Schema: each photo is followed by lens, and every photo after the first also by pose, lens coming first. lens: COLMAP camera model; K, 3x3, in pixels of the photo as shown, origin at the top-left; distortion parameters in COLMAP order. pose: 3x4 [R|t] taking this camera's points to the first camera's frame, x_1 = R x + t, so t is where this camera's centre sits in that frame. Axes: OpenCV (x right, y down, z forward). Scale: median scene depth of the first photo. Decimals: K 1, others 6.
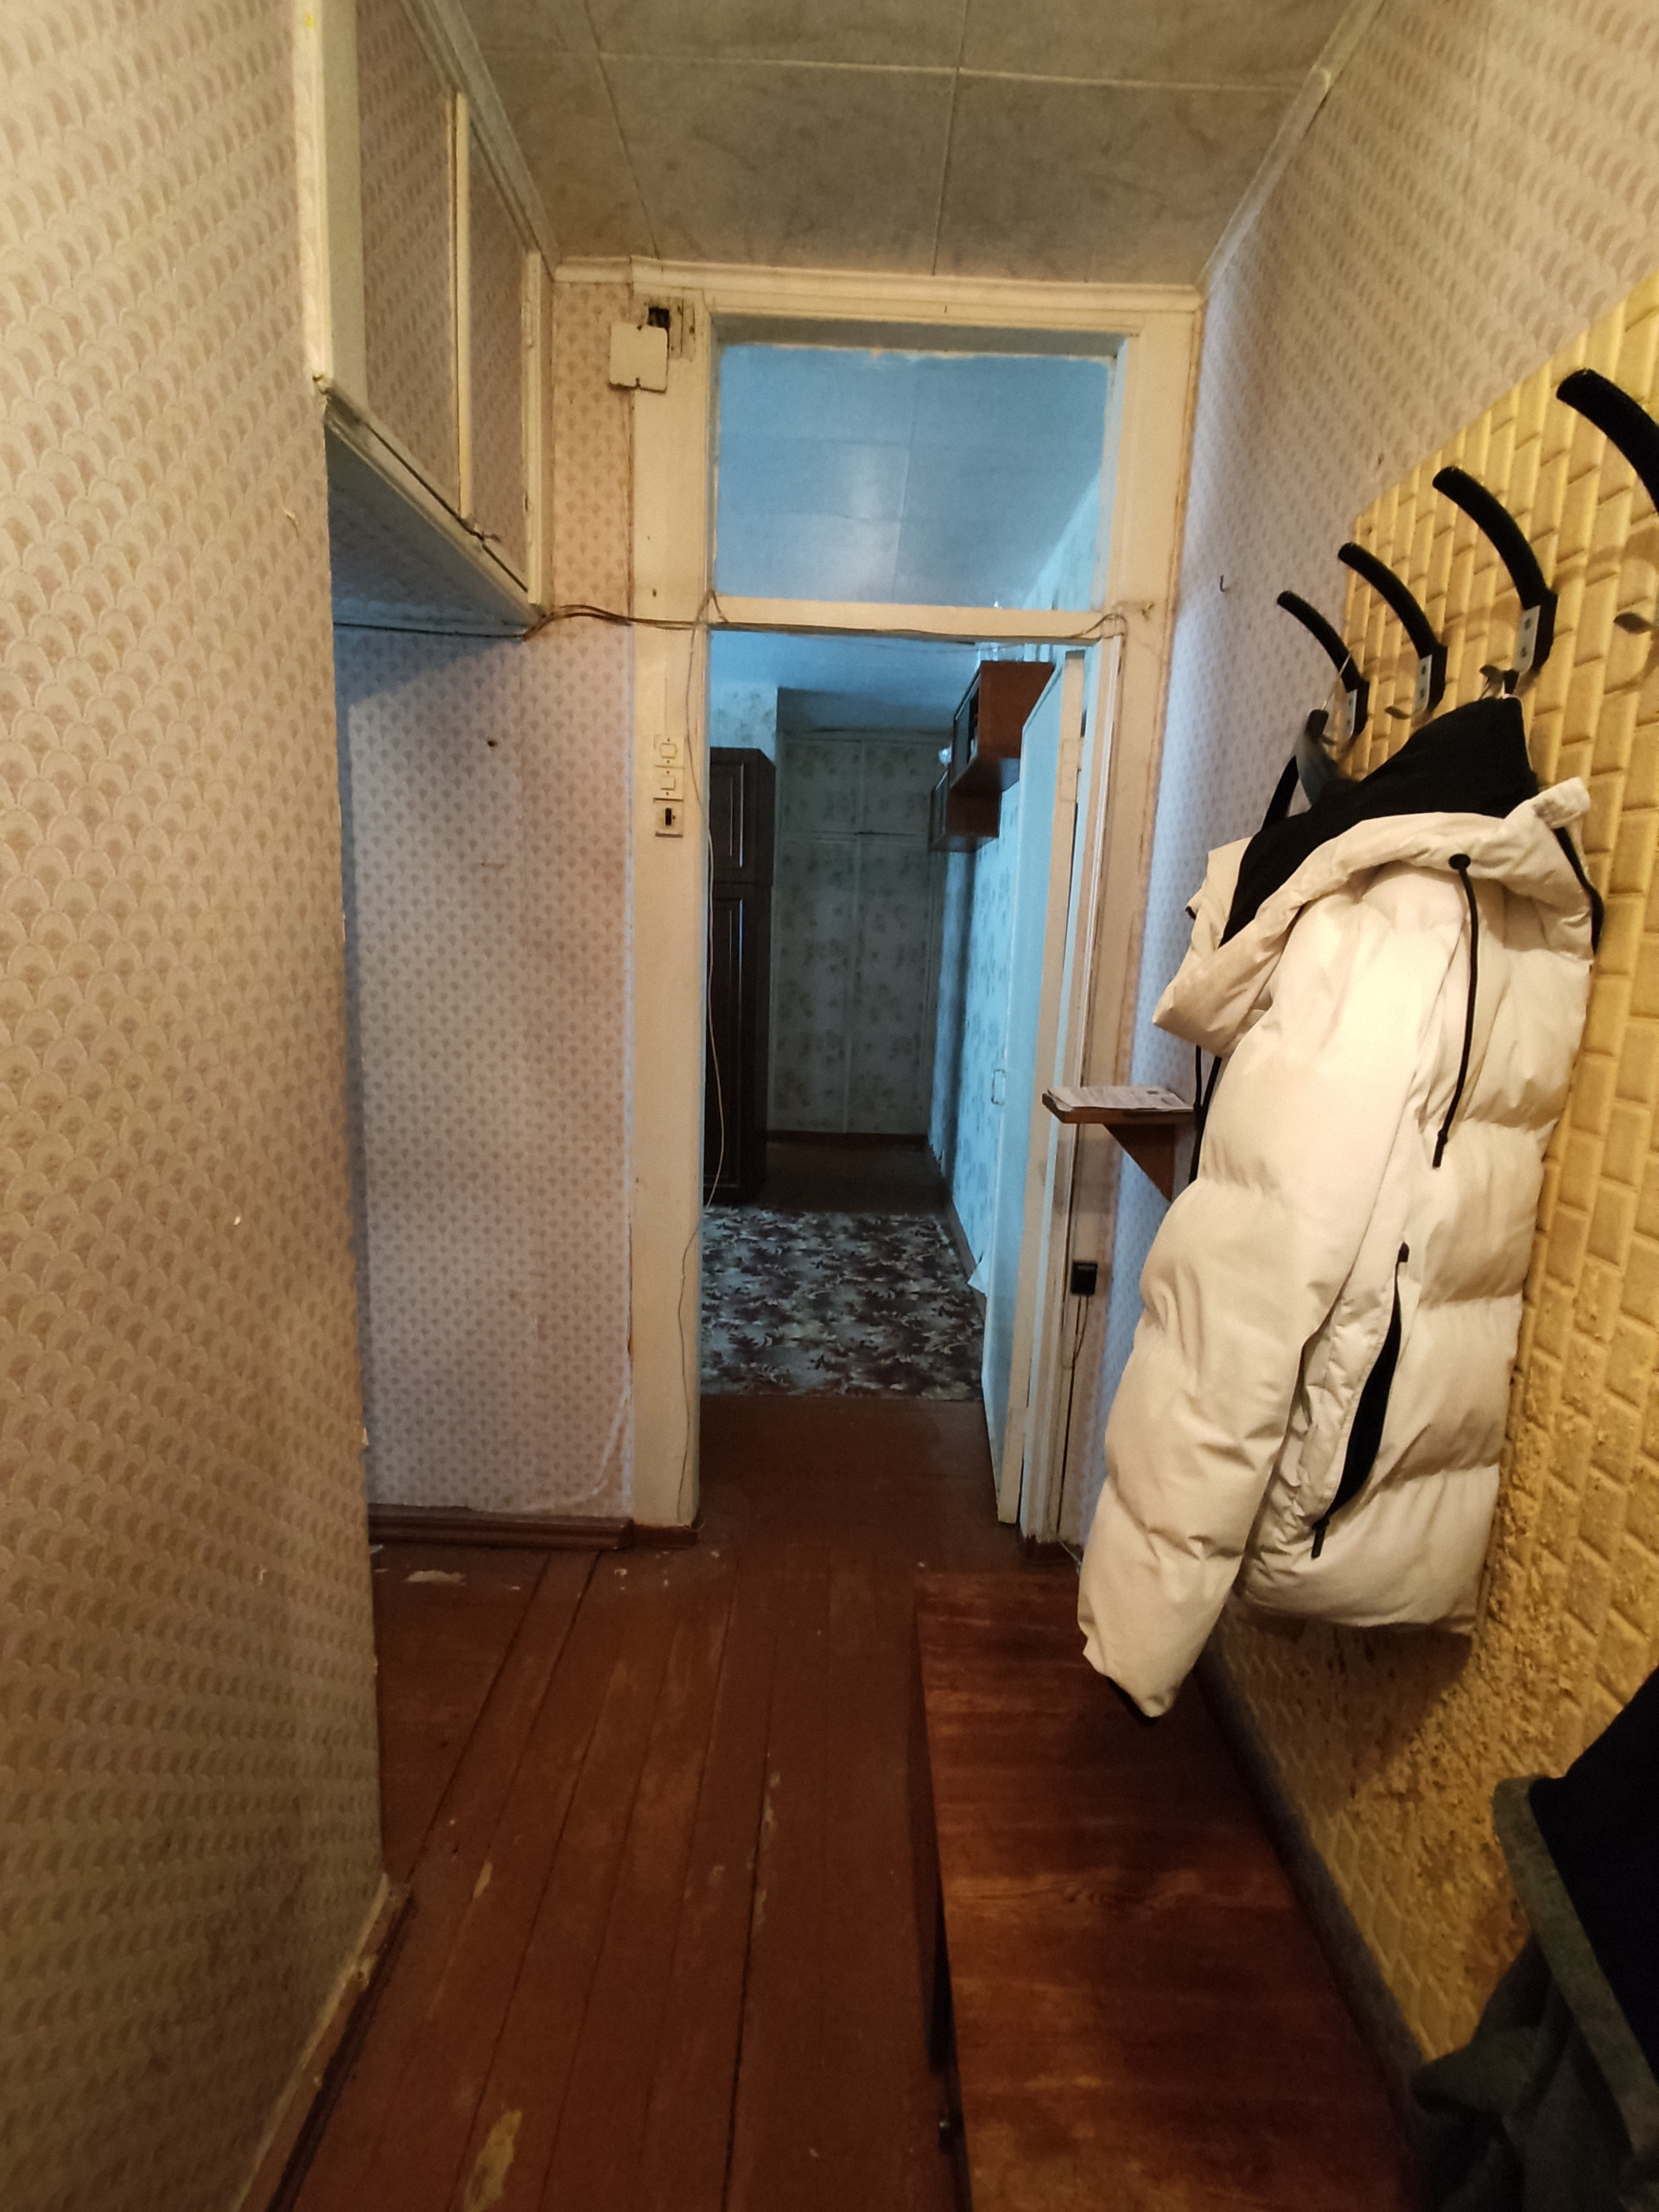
lens RADIAL K [[1026.0, 0, 863.6], [0, 1026.0, 1074.9], [0, 0, 1]] dist [0.000743, -0.000416]
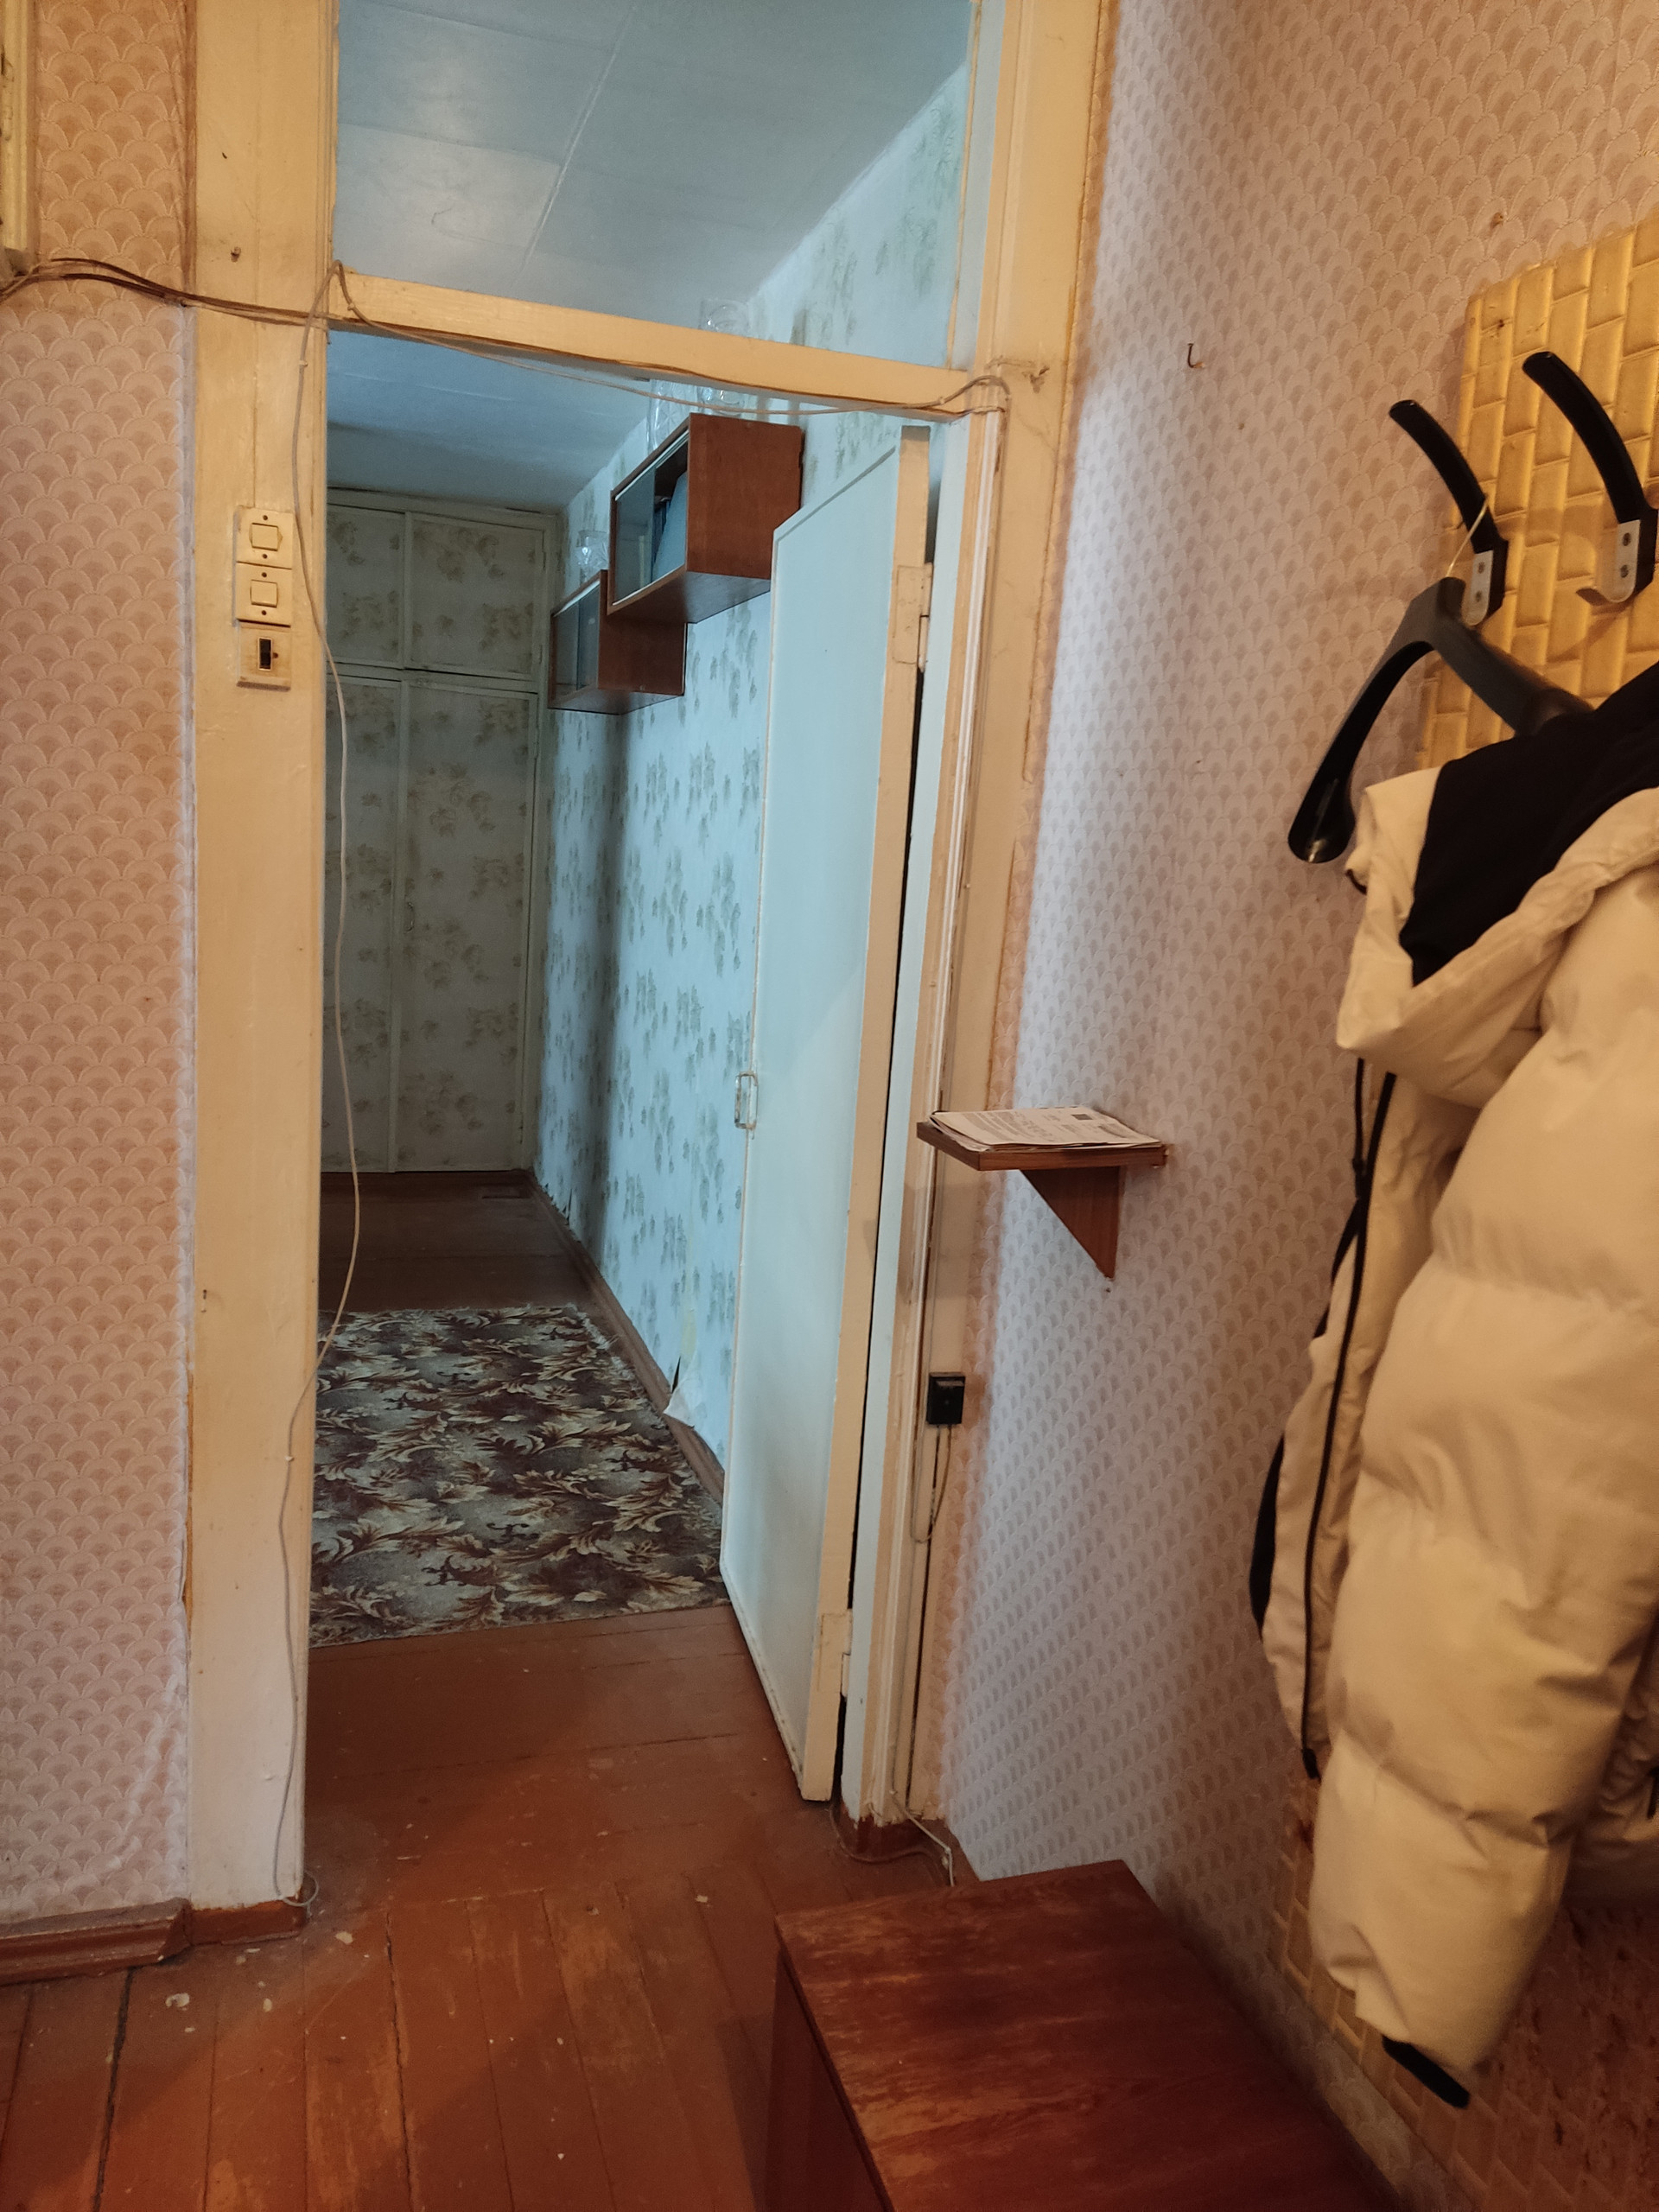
lens RADIAL K [[1635.3, 0, 834.0], [0, 1635.3, 1052.4], [0, 0, 1]] dist [0.070461, -0.076224]
pose [[0.954199, -0.019321, 0.298547, -0.159226], [0.019979, 0.999800, 0.000847, -0.023974], [-0.298504, 0.005156, 0.954395, 0.031570]]
